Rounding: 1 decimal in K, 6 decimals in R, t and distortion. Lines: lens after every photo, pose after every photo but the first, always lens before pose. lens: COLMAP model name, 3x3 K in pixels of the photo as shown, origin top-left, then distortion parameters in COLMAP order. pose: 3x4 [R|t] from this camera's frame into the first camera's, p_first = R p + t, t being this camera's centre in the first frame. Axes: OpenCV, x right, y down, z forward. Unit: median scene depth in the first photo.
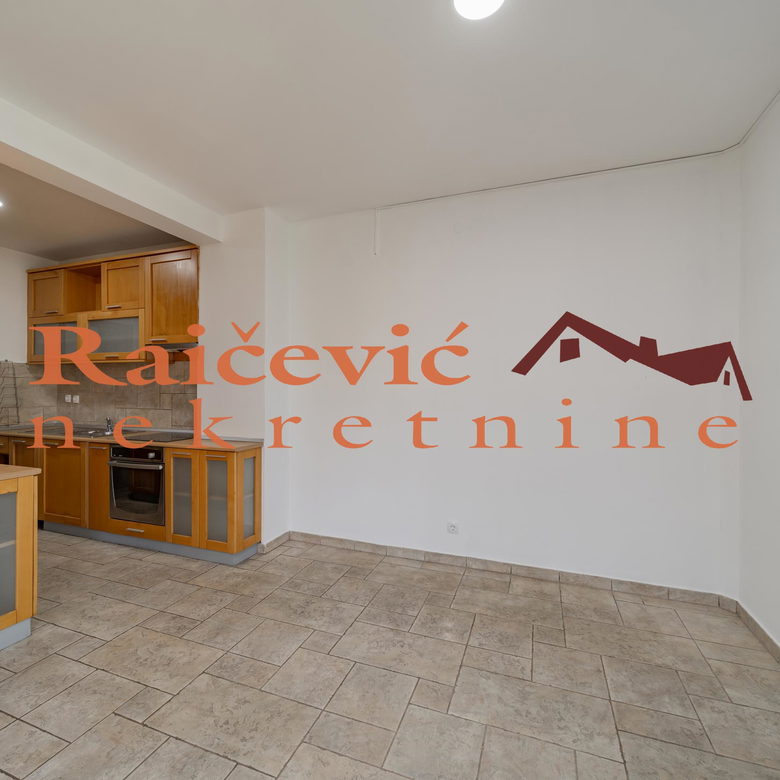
lens RADIAL K [[410.1, 0, 390.0], [0, 410.1, 390.0], [0, 0, 1]] dist [0.002303, 0.000036]
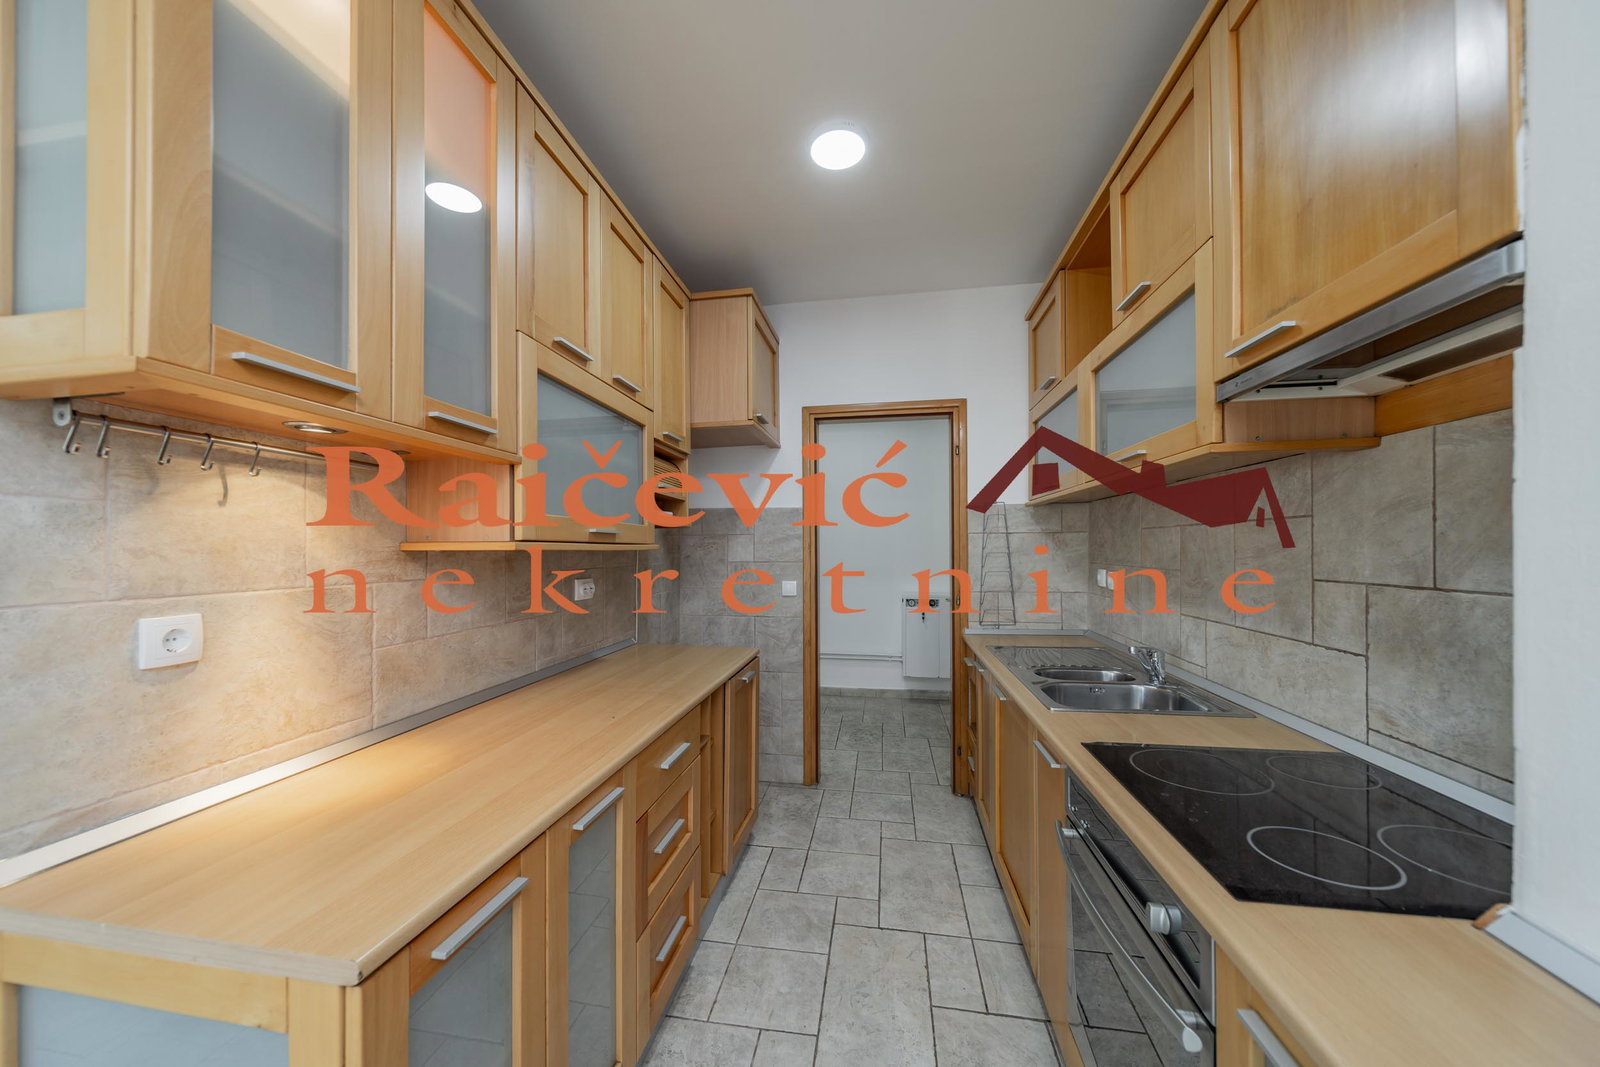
lens RADIAL K [[561.8, 0, 791.1], [0, 561.8, 542.3], [0, 0, 1]] dist [-0.001526, -0.000473]
pose [[0.183024, -0.017794, -0.982947, -0.448527], [0.003493, 0.999842, -0.017449, -0.013929], [0.983102, -0.000240, 0.183057, 0.987625]]
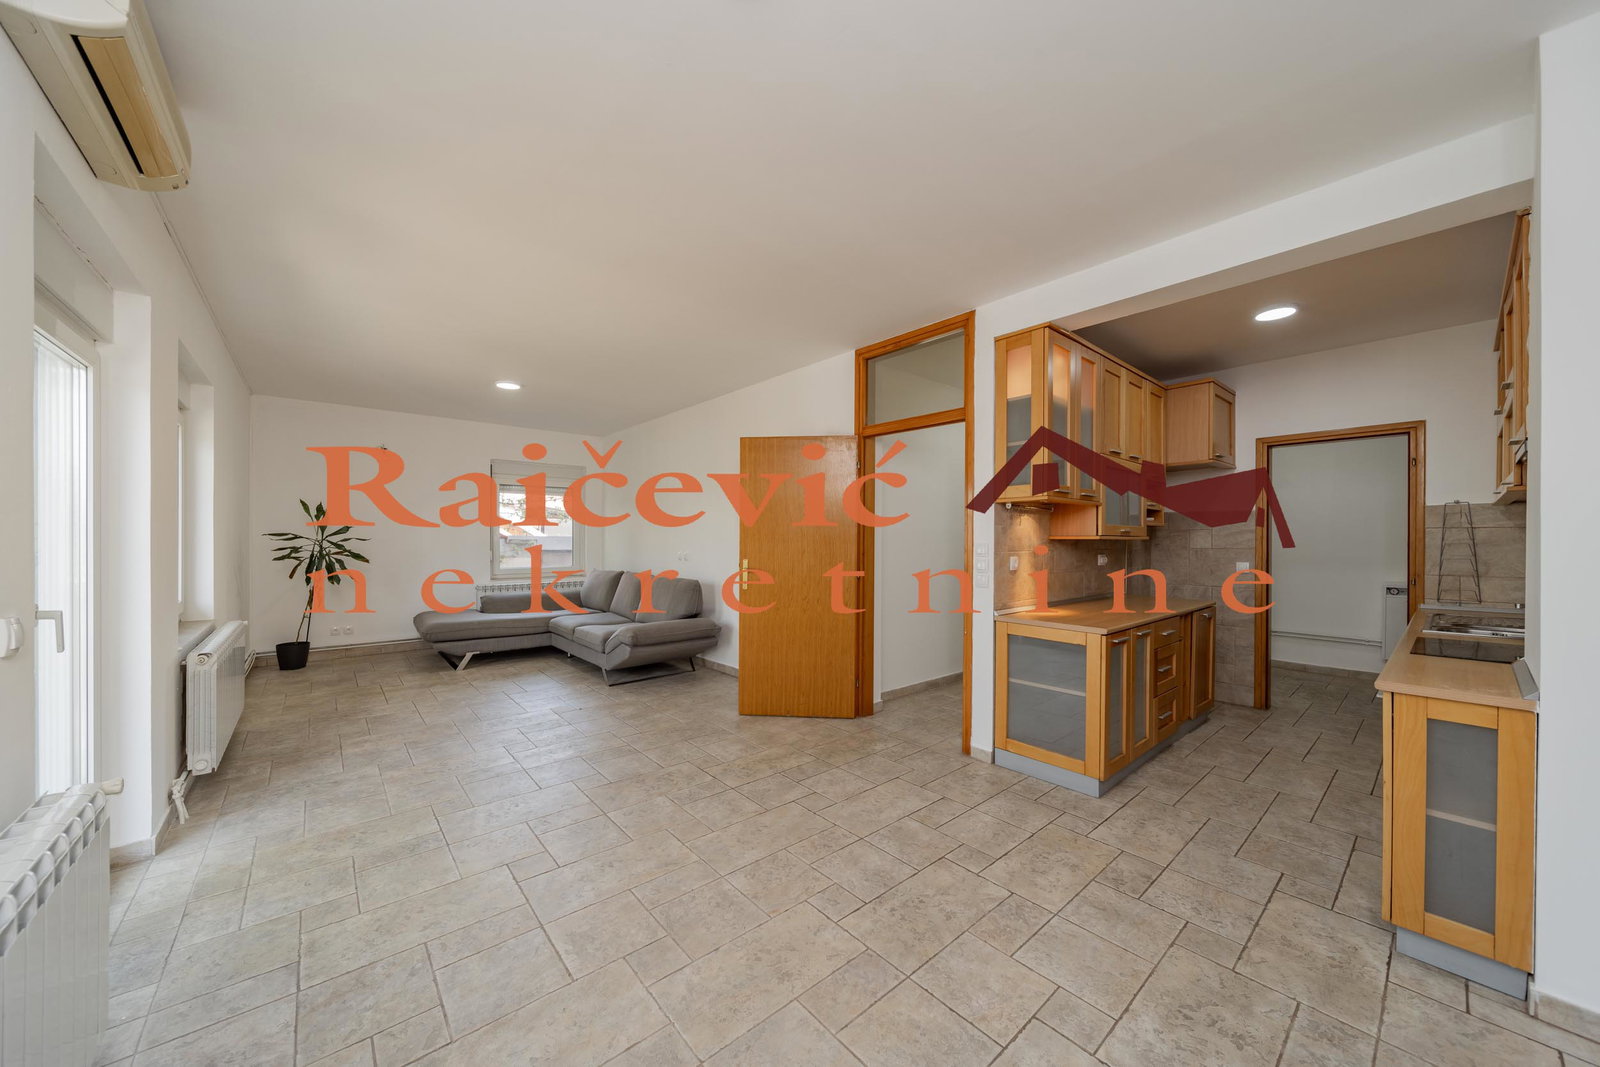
lens RADIAL K [[561.8, 0, 791.1], [0, 561.8, 542.3], [0, 0, 1]] dist [-0.001526, -0.000473]
pose [[-0.495579, -0.000963, -0.868562, 0.539485], [-0.006163, 0.999978, 0.002408, -0.007691], [0.868541, 0.006547, -0.495574, 0.855080]]
